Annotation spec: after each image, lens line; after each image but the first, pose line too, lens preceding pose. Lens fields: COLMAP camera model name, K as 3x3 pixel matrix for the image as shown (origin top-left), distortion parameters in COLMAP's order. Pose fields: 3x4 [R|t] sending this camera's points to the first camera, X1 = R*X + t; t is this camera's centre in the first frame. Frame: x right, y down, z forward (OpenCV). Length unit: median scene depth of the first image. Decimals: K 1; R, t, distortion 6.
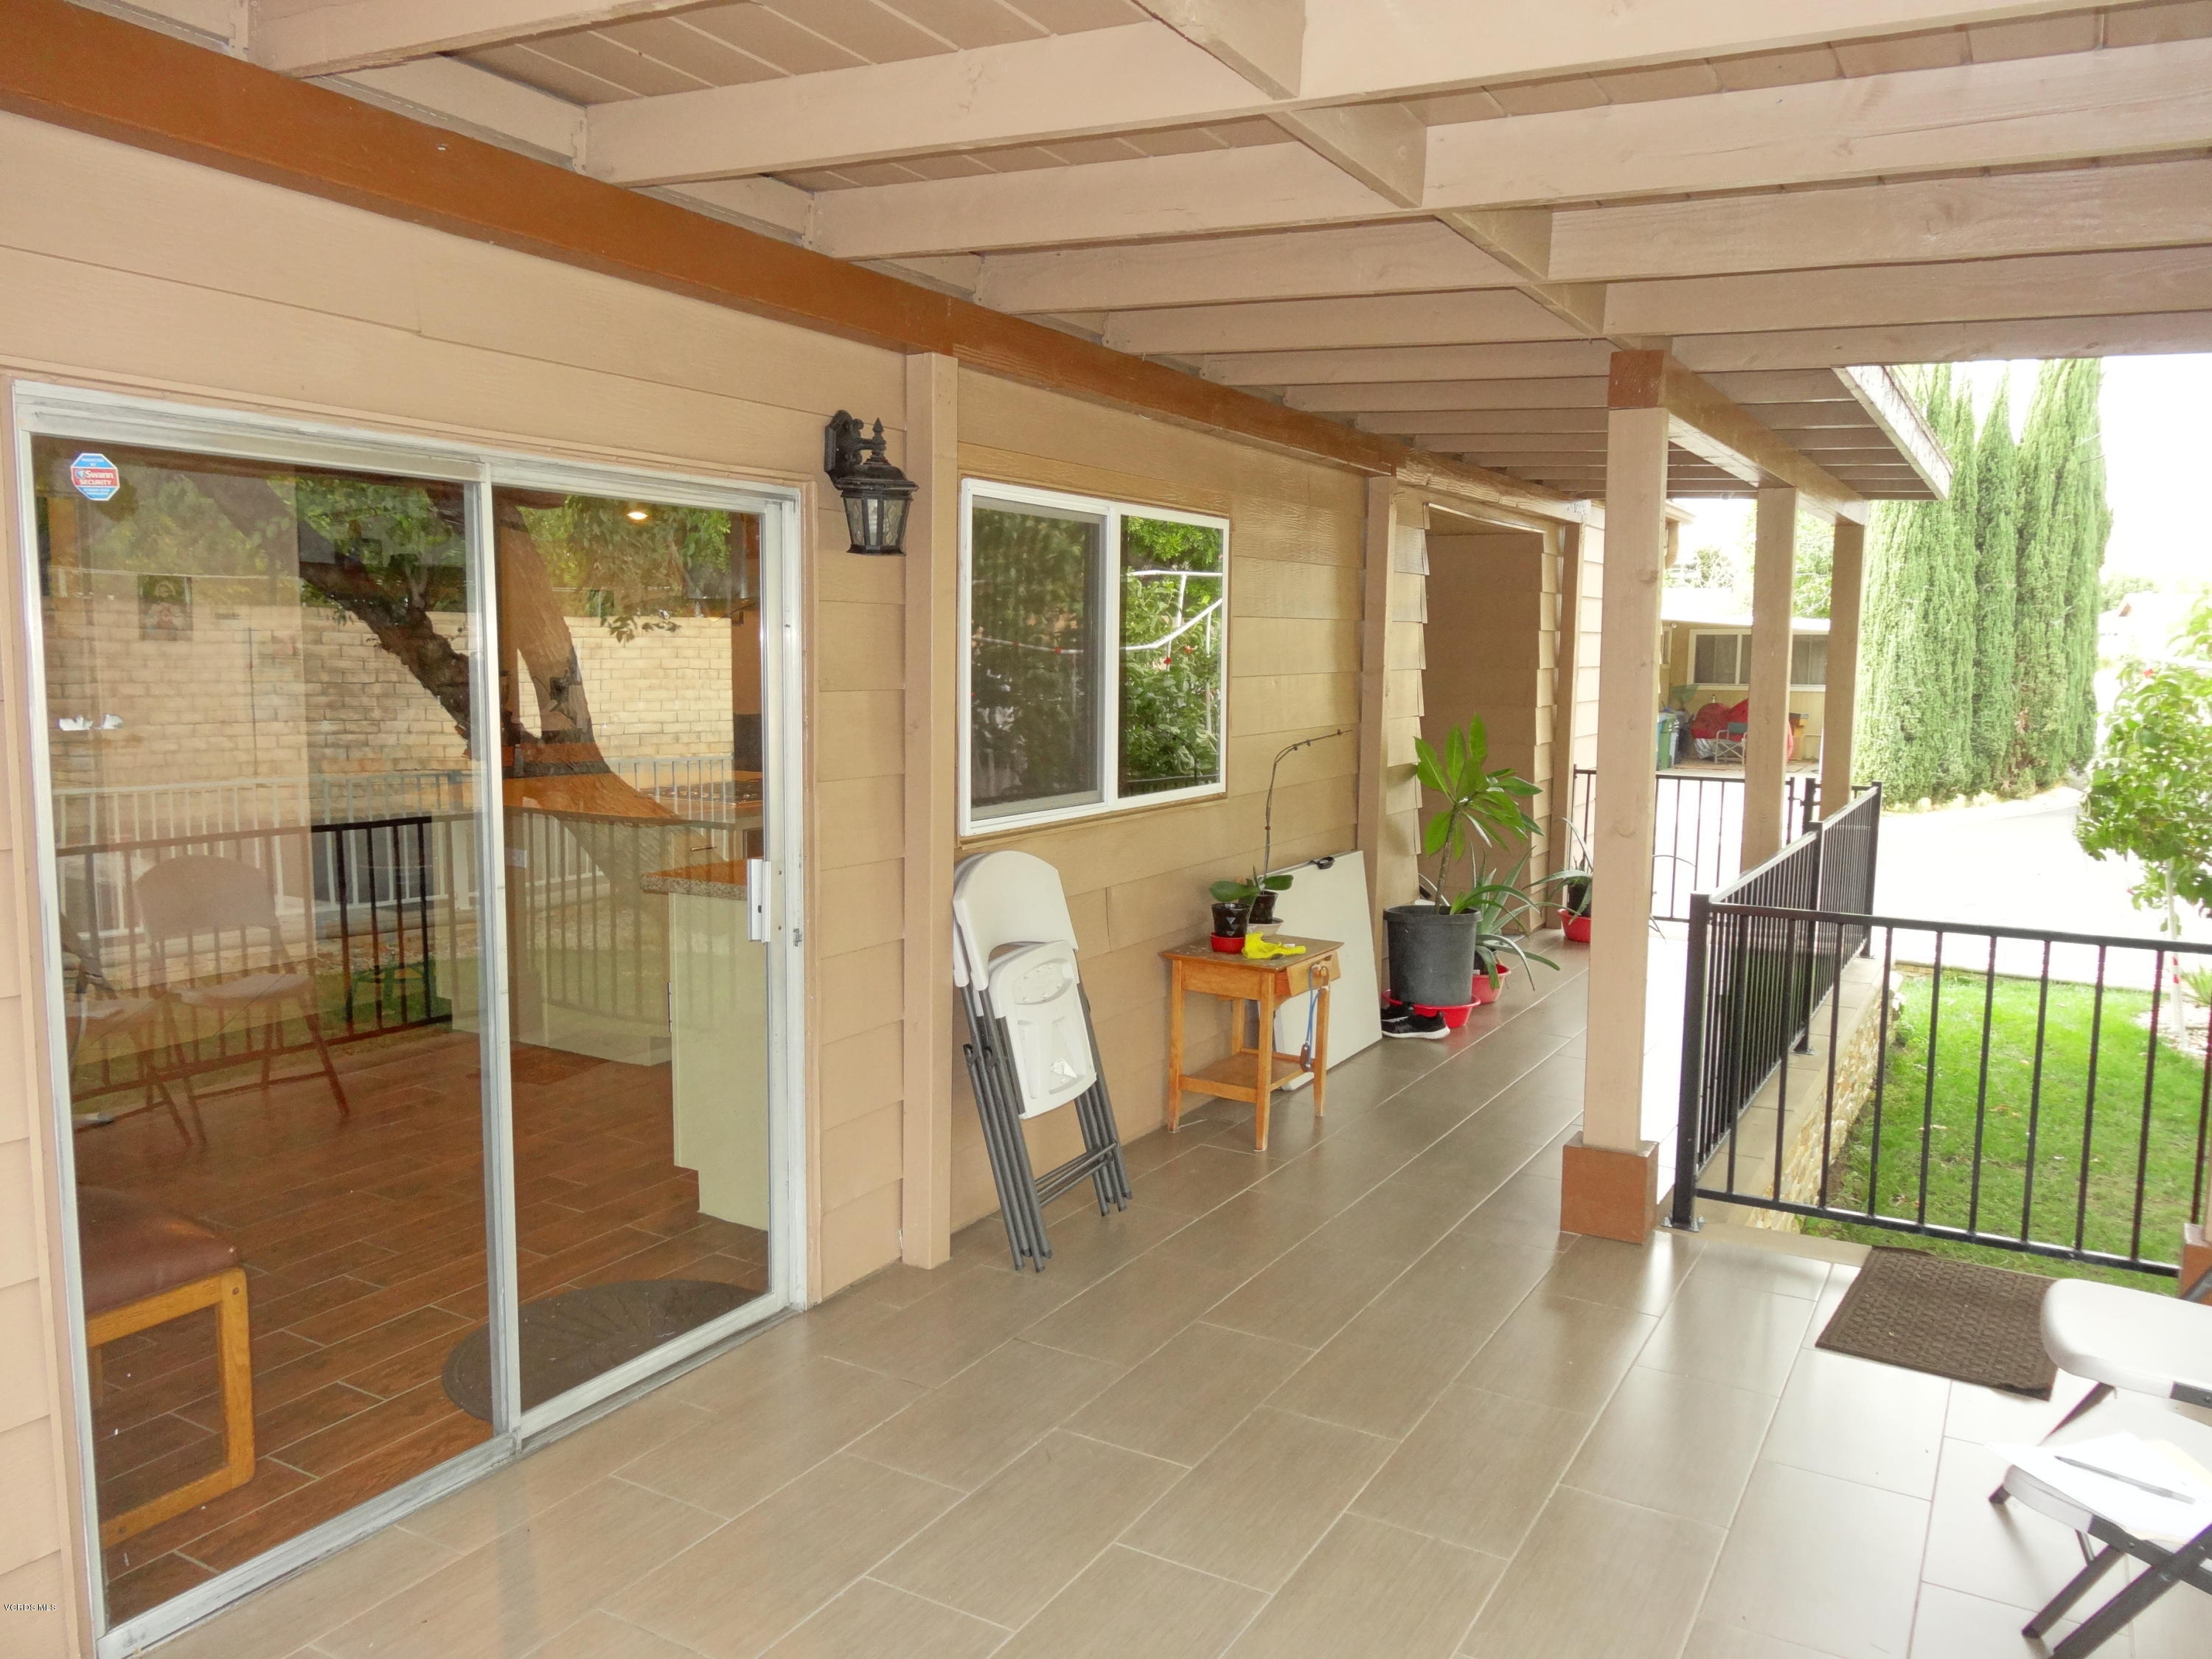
lens RADIAL K [[1630.4, 0, 1099.6], [0, 1630.4, 840.4], [0, 0, 1]] dist [-0.009268, 0.010668]
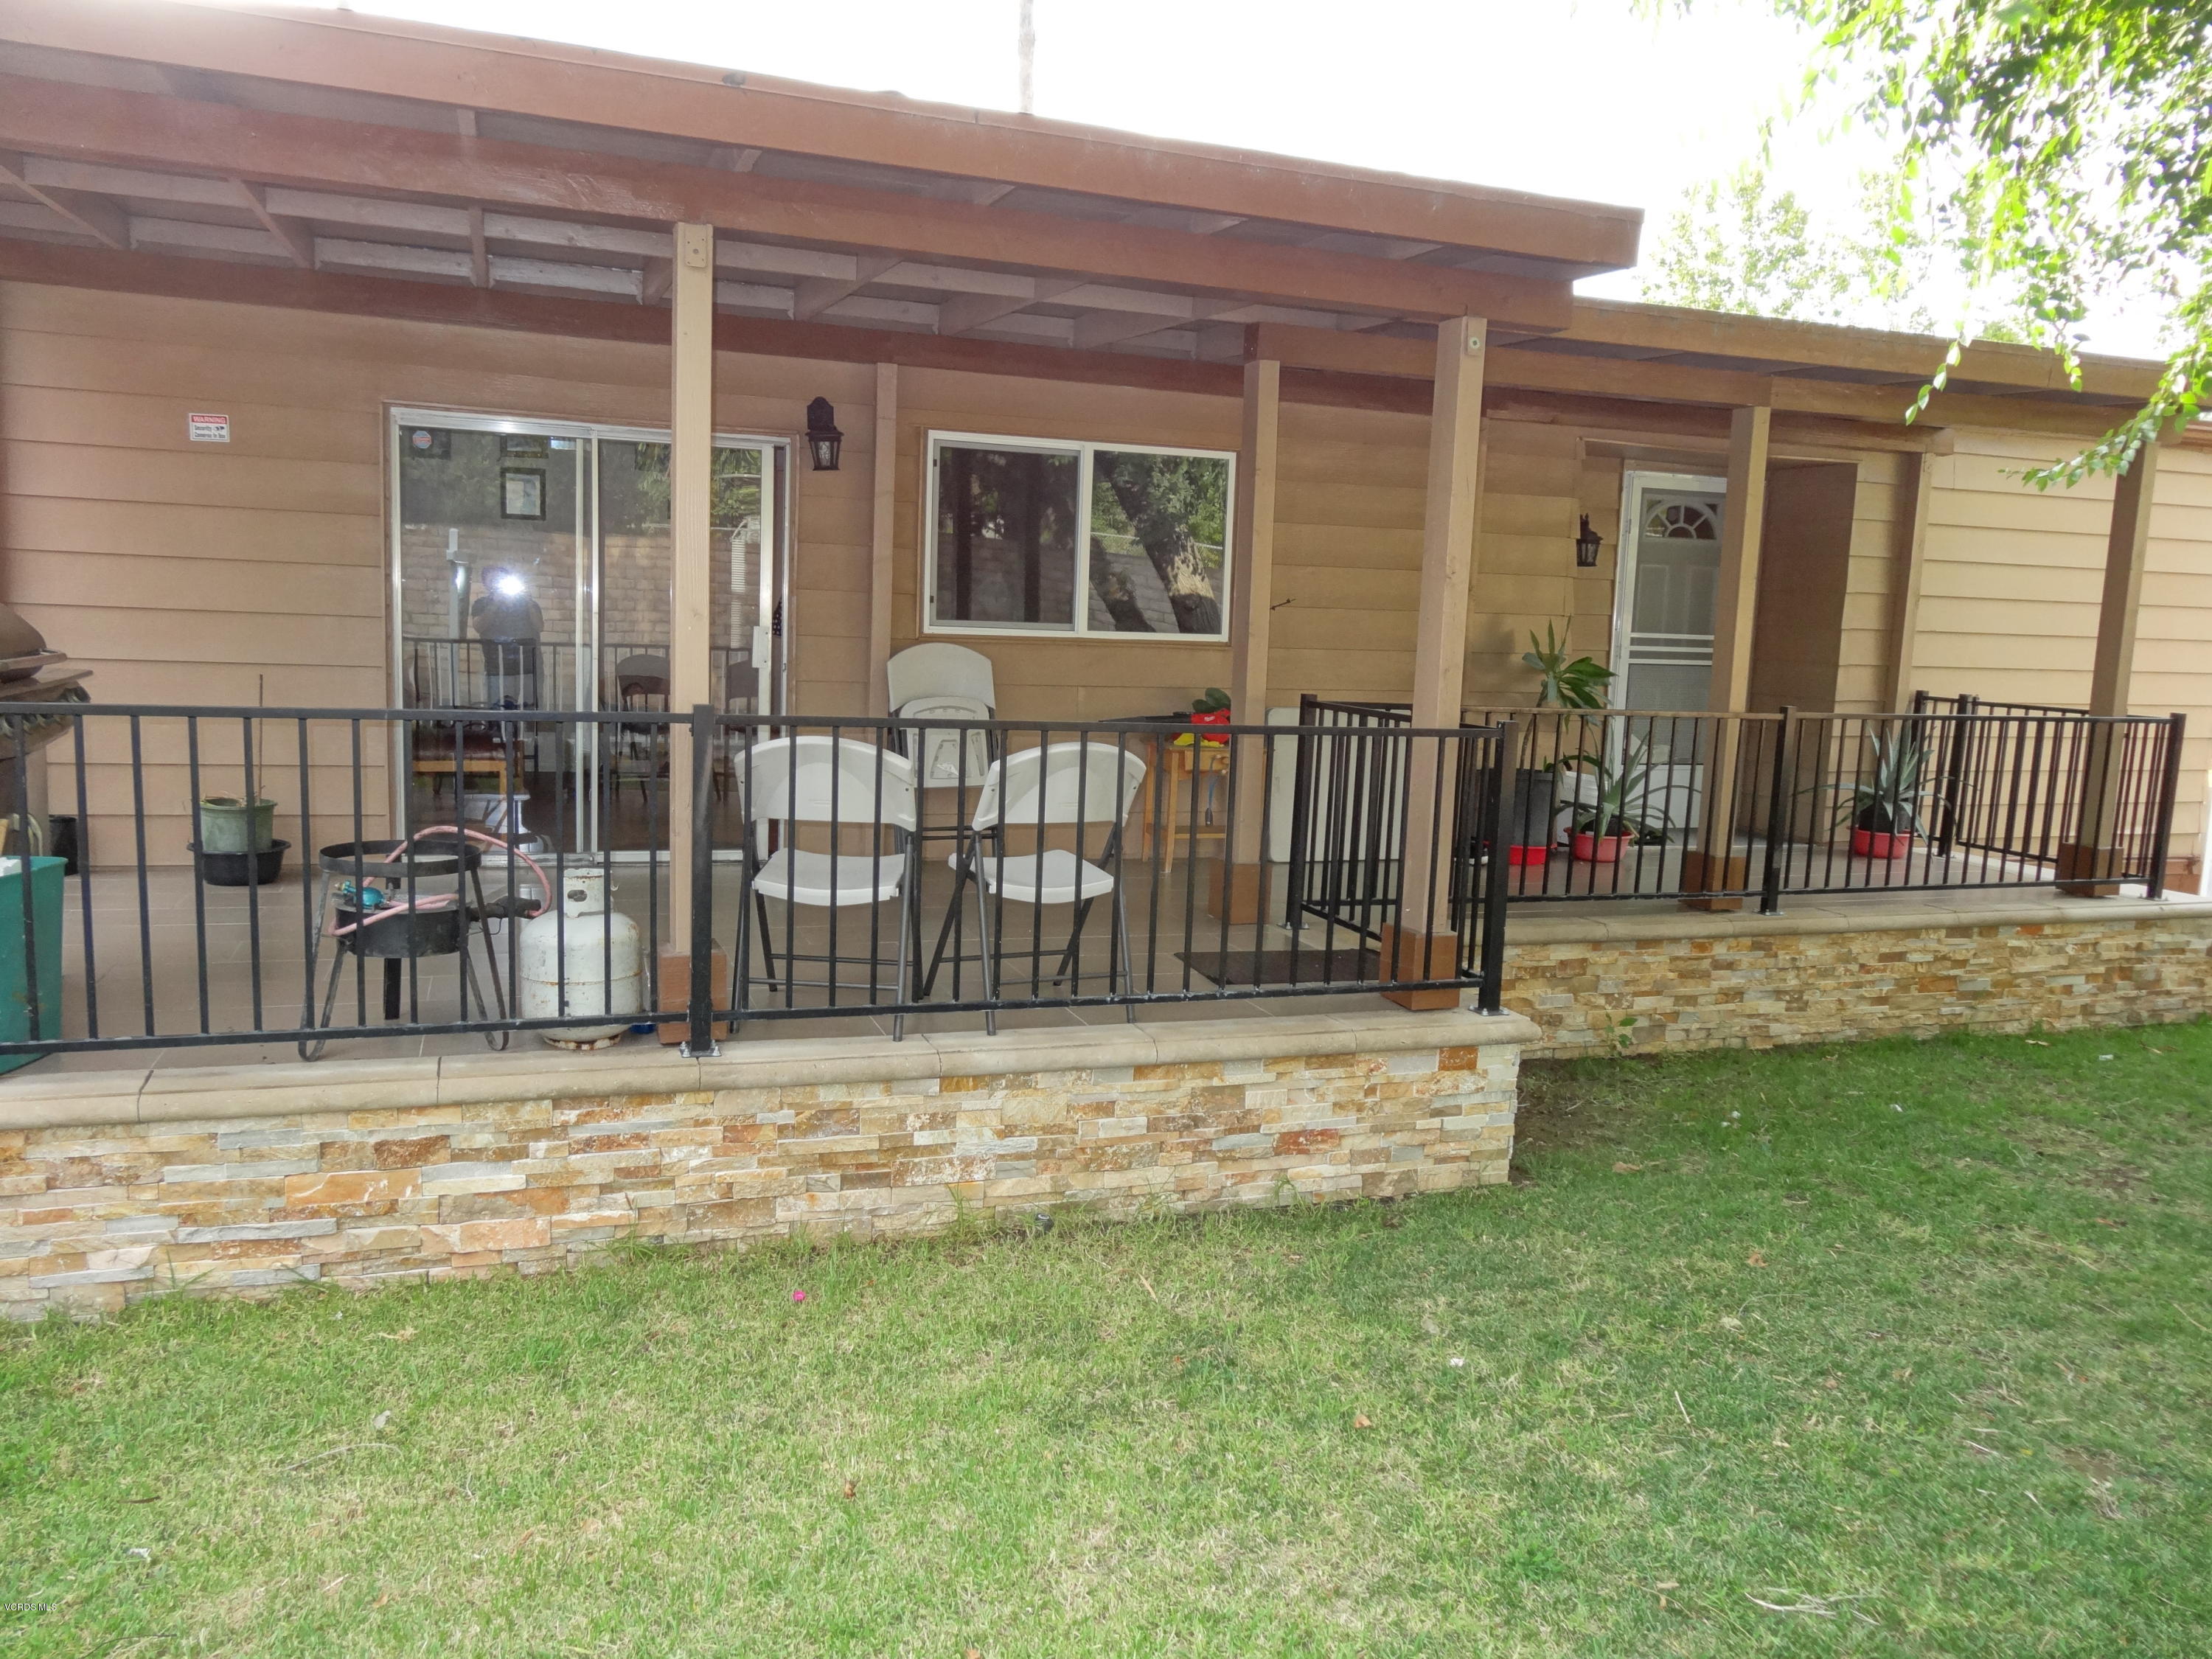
lens RADIAL K [[1630.4, 0, 1108.3], [0, 1630.4, 820.4], [0, 0, 1]] dist [-0.009268, 0.010668]
pose [[0.768666, 0.100528, -0.631701, 1.265893], [-0.106593, 0.993895, 0.028463, 0.134433], [0.630706, 0.045456, 0.774690, -0.246449]]
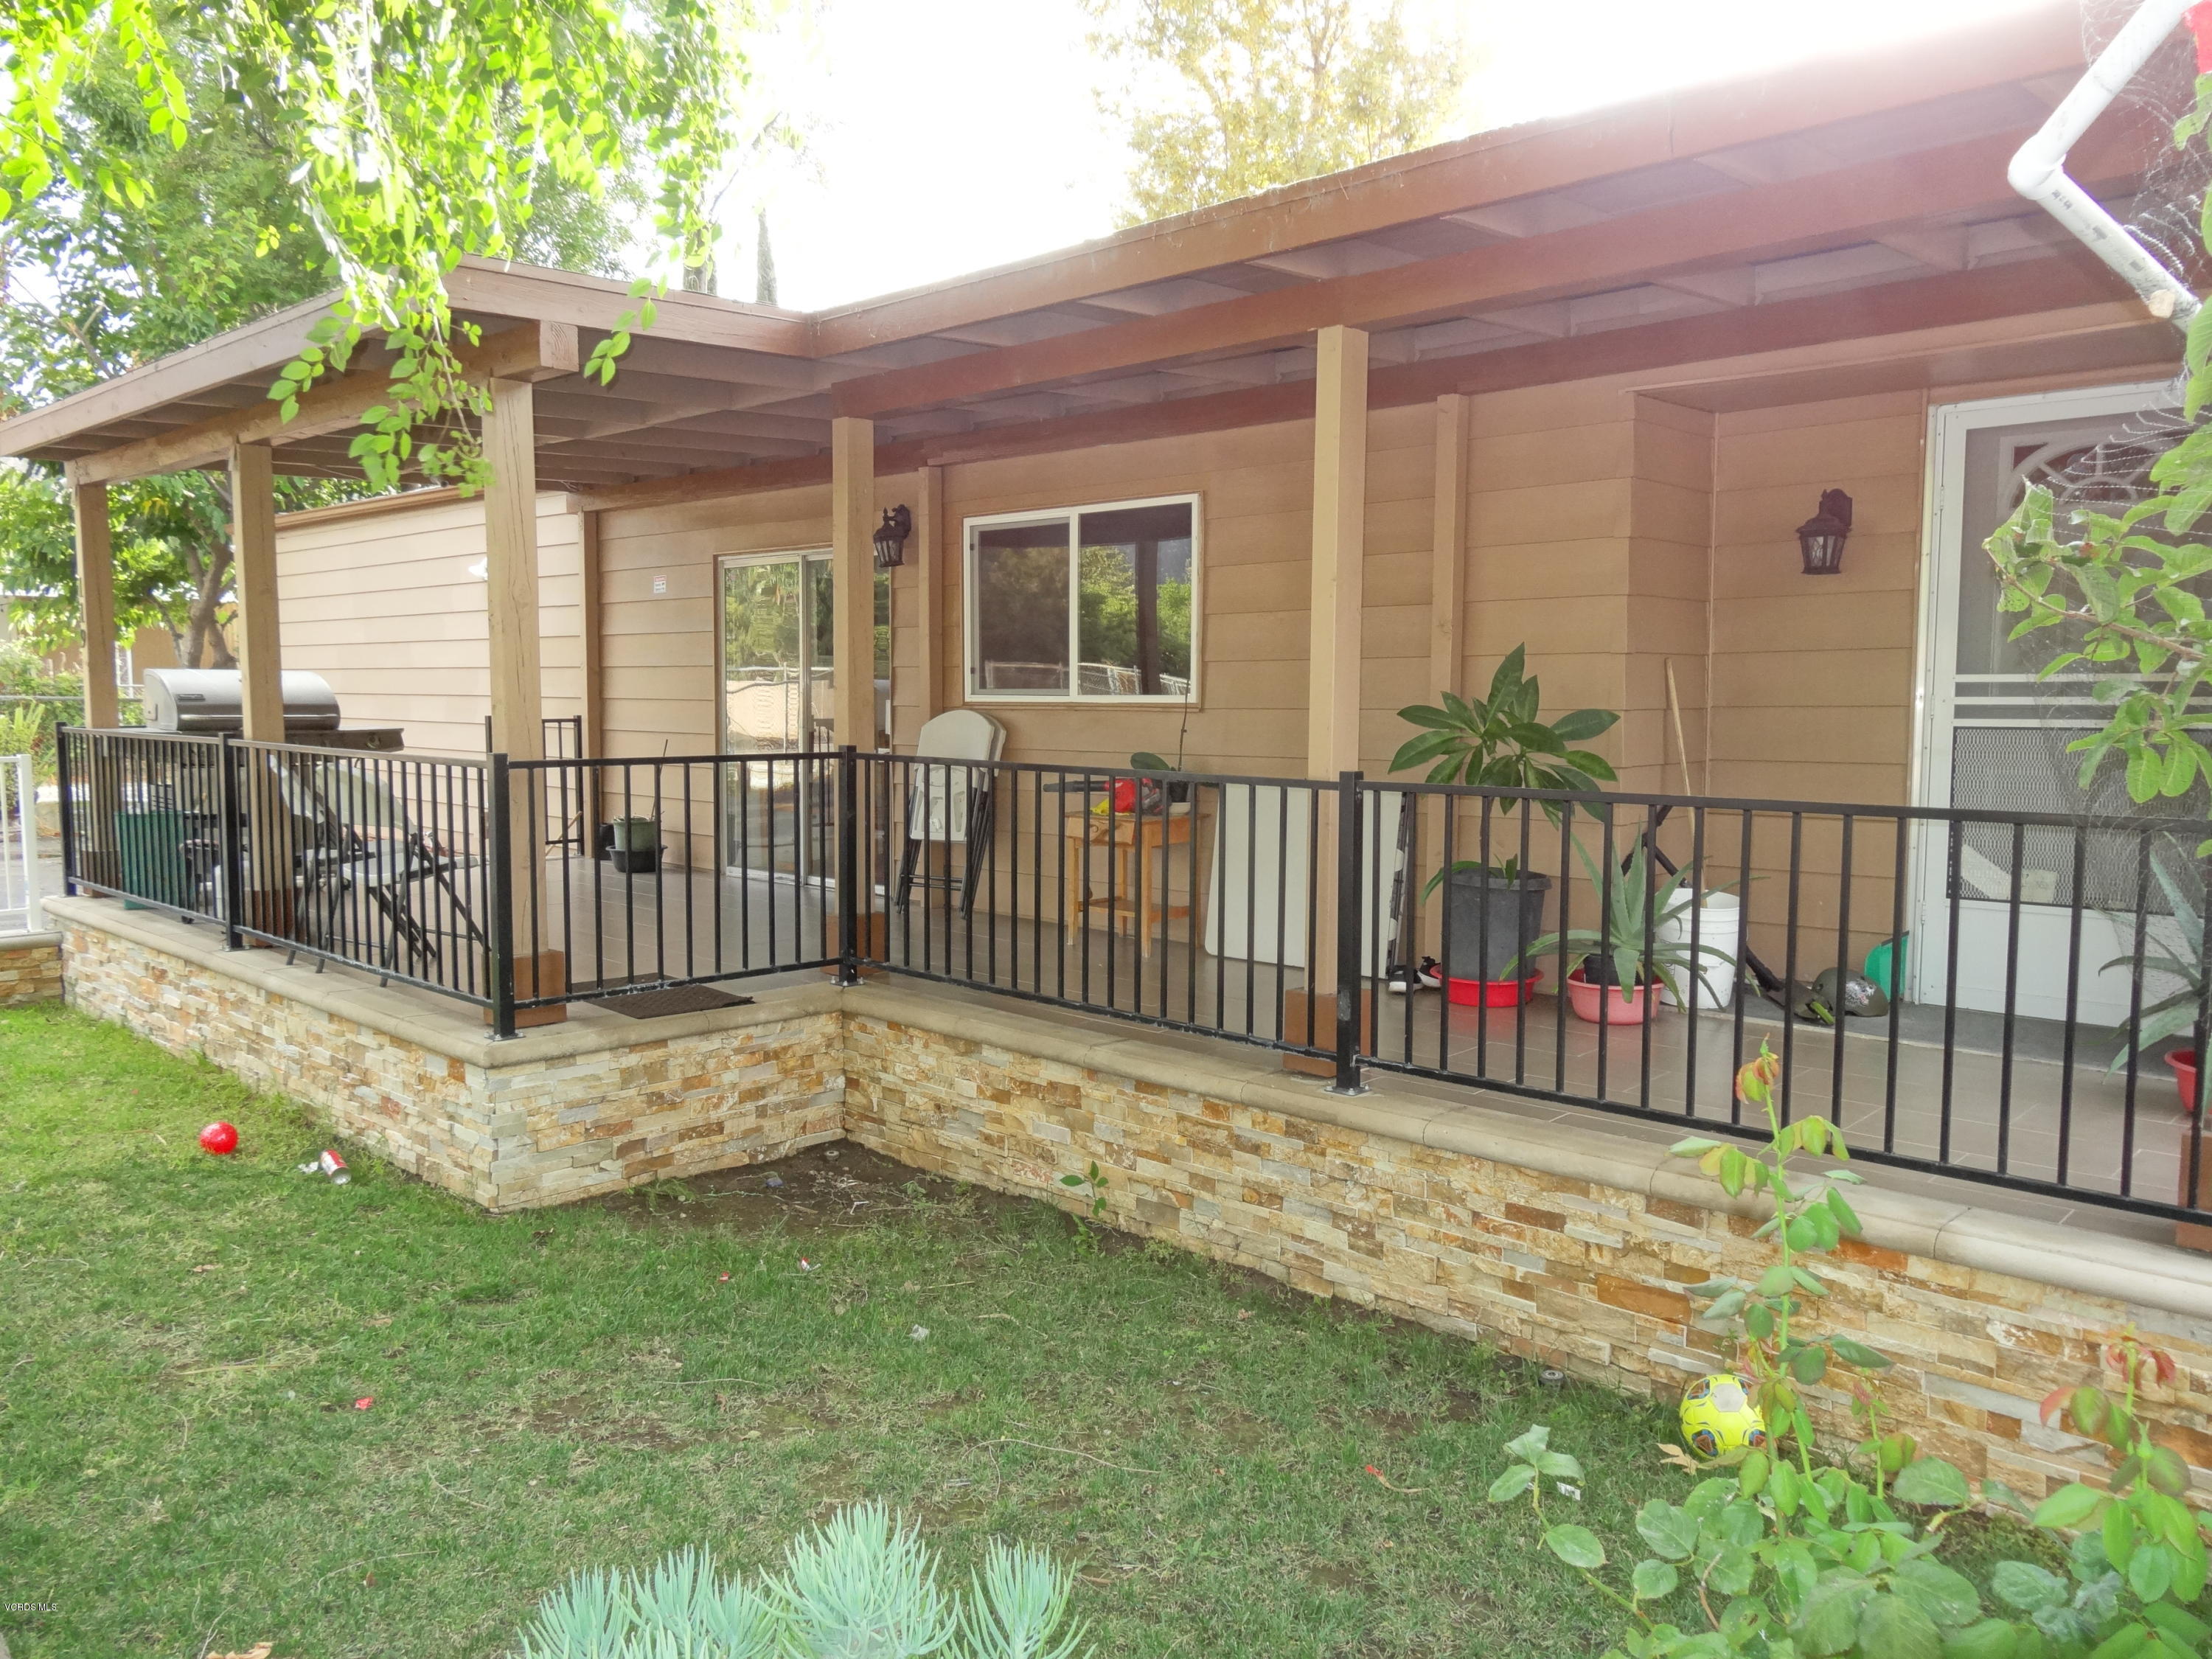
lens RADIAL K [[1630.4, 0, 1091.9], [0, 1630.4, 821.0], [0, 0, 1]] dist [-0.009268, 0.010668]
pose [[-0.231548, 0.067641, -0.970469, 1.863812], [-0.122189, 0.987657, 0.097993, -0.073050], [0.965119, 0.141271, -0.220425, 1.668157]]
